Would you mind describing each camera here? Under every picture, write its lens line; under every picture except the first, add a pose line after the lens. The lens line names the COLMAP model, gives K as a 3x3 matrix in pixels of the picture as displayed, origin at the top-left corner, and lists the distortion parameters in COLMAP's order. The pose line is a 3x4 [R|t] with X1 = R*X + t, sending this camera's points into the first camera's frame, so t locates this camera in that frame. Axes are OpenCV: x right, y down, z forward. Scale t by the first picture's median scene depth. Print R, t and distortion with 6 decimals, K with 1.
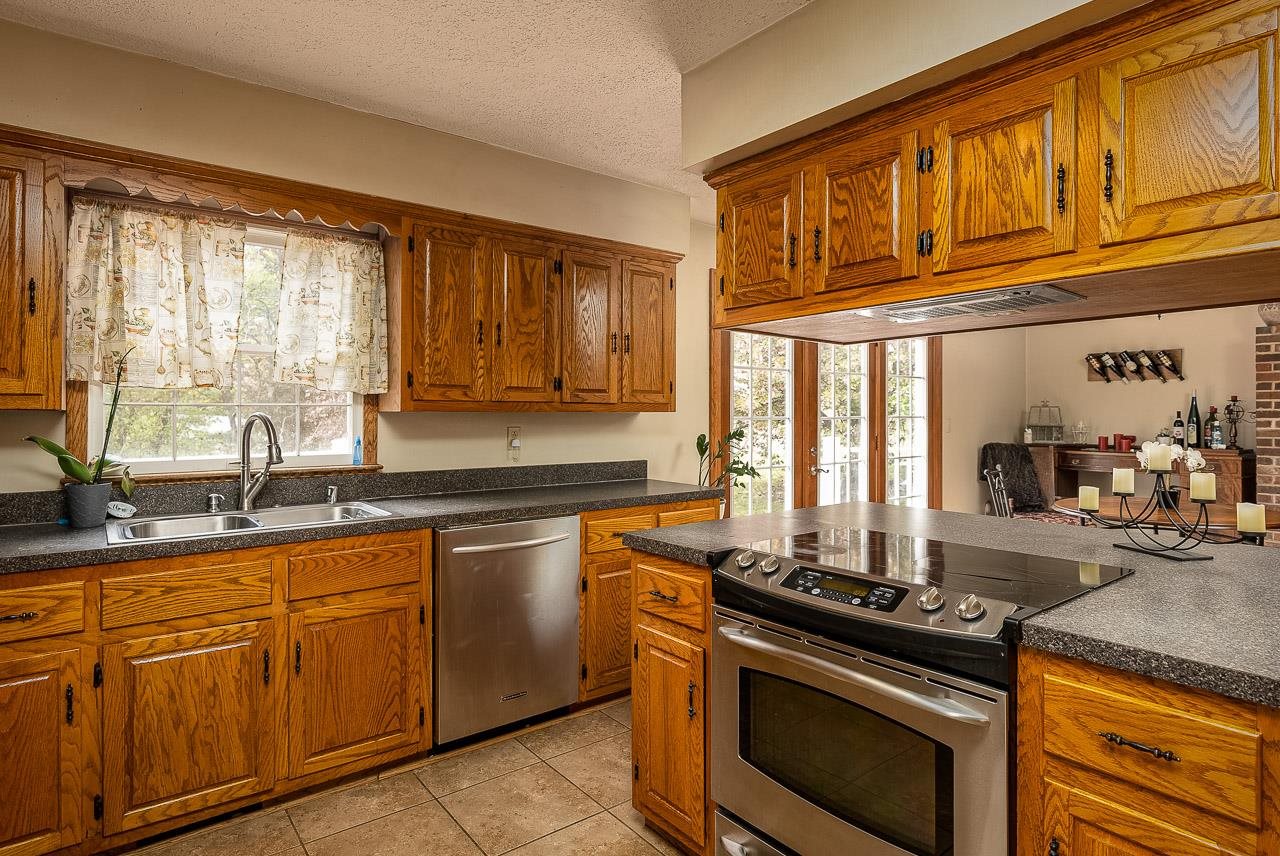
lens RADIAL K [[688.9, 0, 625.5], [0, 688.9, 411.3], [0, 0, 1]] dist [0.004172, 0.003551]
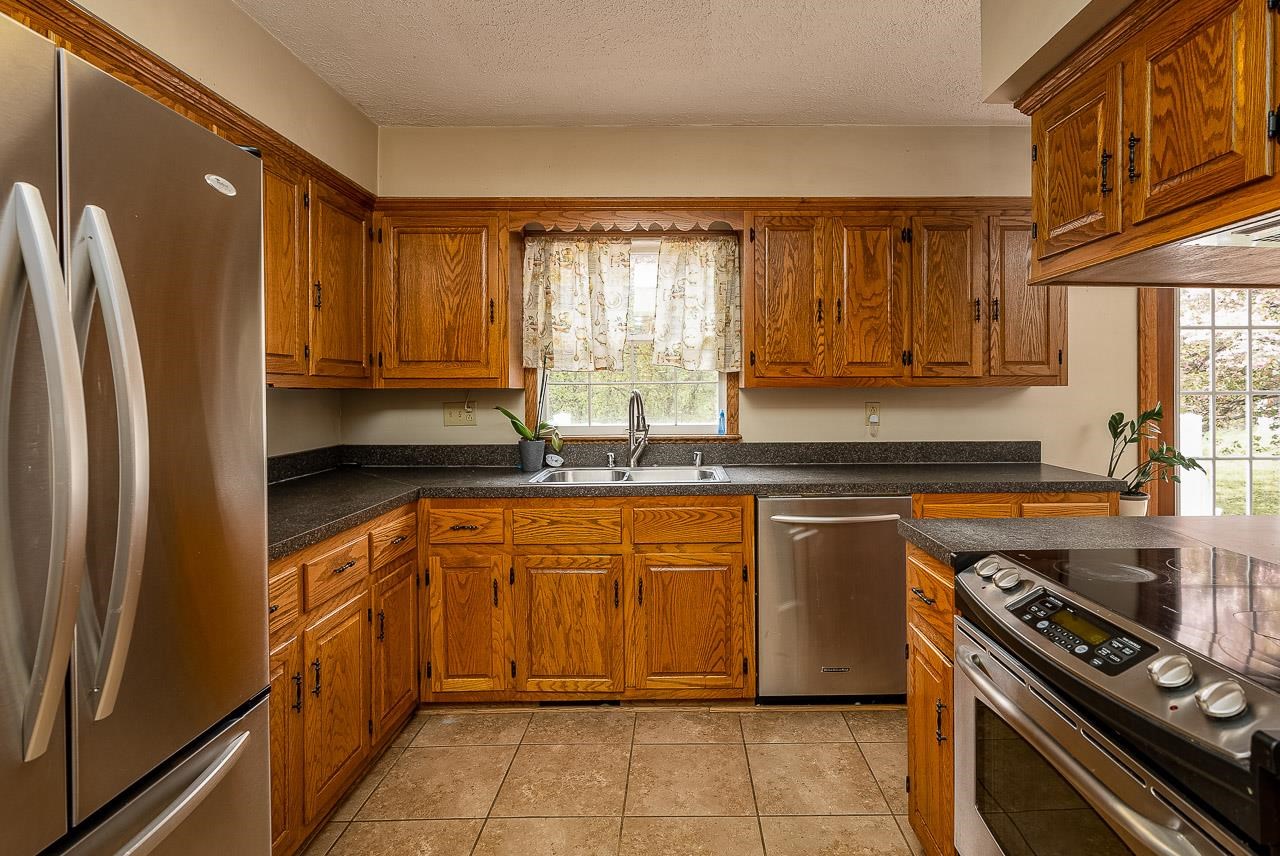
lens RADIAL K [[641.9, 0, 683.2], [0, 641.9, 392.0], [0, 0, 1]] dist [-0.001969, 0.001851]
pose [[0.802521, -0.002012, -0.596621, 0.258648], [0.007345, 0.999952, 0.006509, -0.000339], [0.596579, -0.009606, 0.802497, 0.140108]]
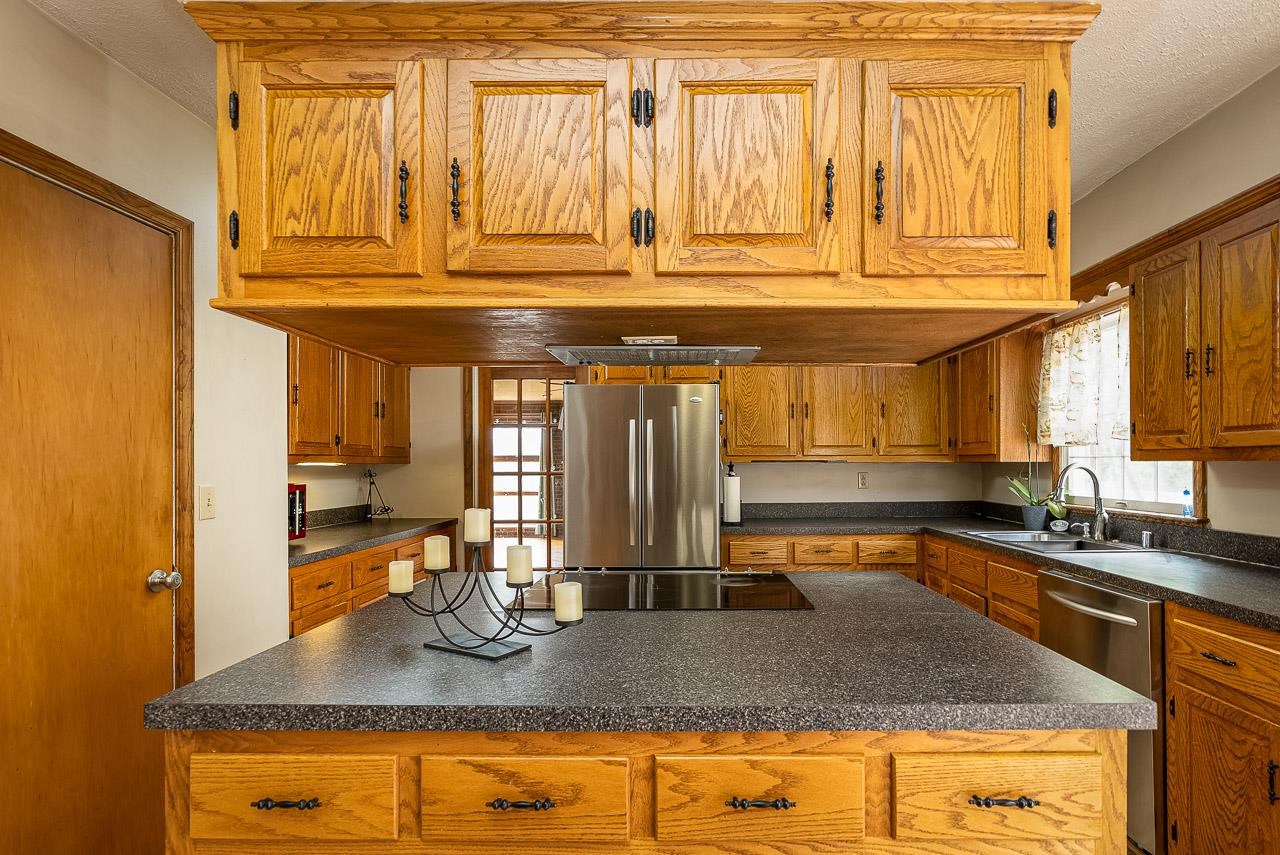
lens RADIAL K [[611.7, 0, 673.5], [0, 611.7, 463.9], [0, 0, 1]] dist [-0.001267, 0.001233]
pose [[-0.600863, 0.000636, -0.799351, 0.958754], [0.006195, 0.999973, -0.003860, 0.004083], [0.799328, -0.007271, -0.600851, 1.235927]]
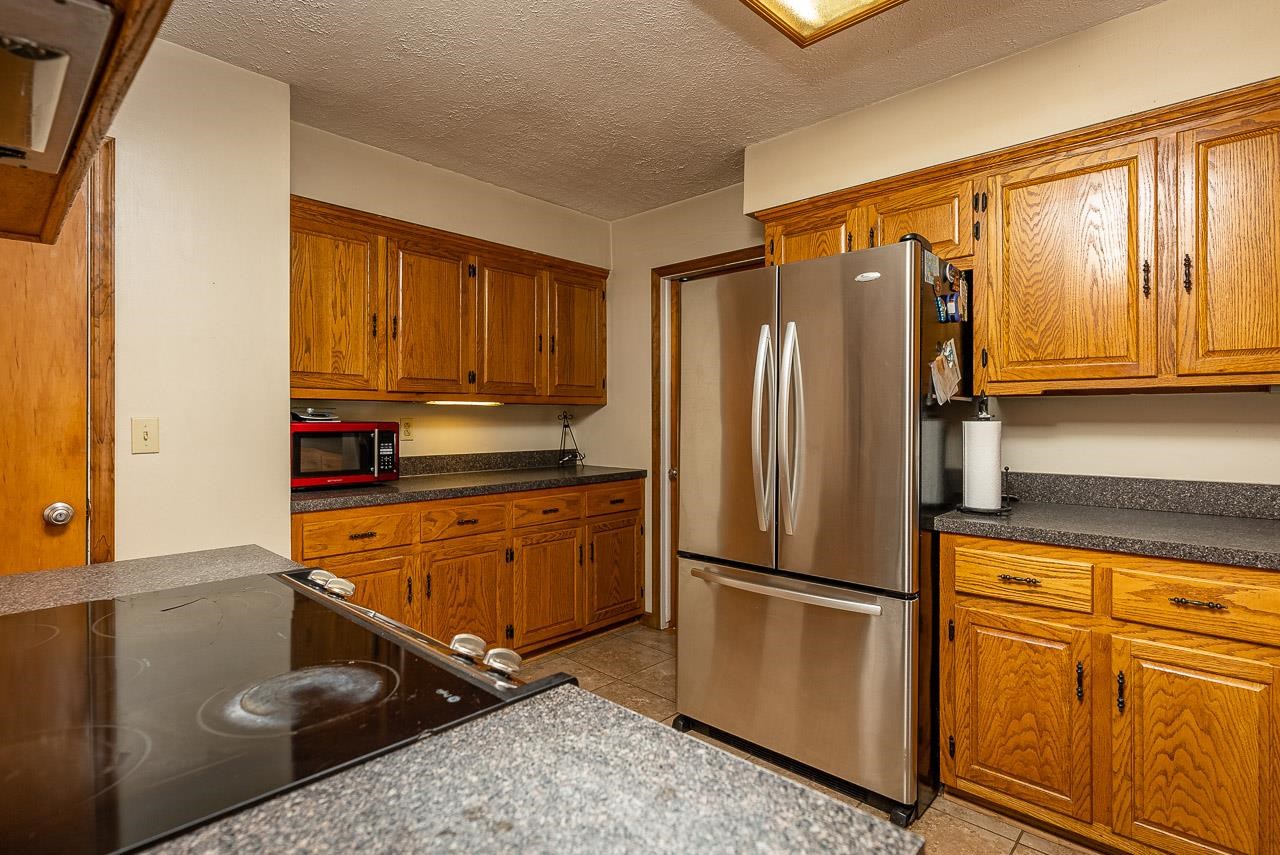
lens RADIAL K [[611.7, 0, 641.1], [0, 611.7, 424.4], [0, 0, 1]] dist [-0.001267, 0.001233]
pose [[-0.981352, 0.002933, -0.192197, 0.122537], [0.001152, 0.999955, 0.009382, 0.030971], [0.192216, 0.008986, -0.981312, 1.110955]]
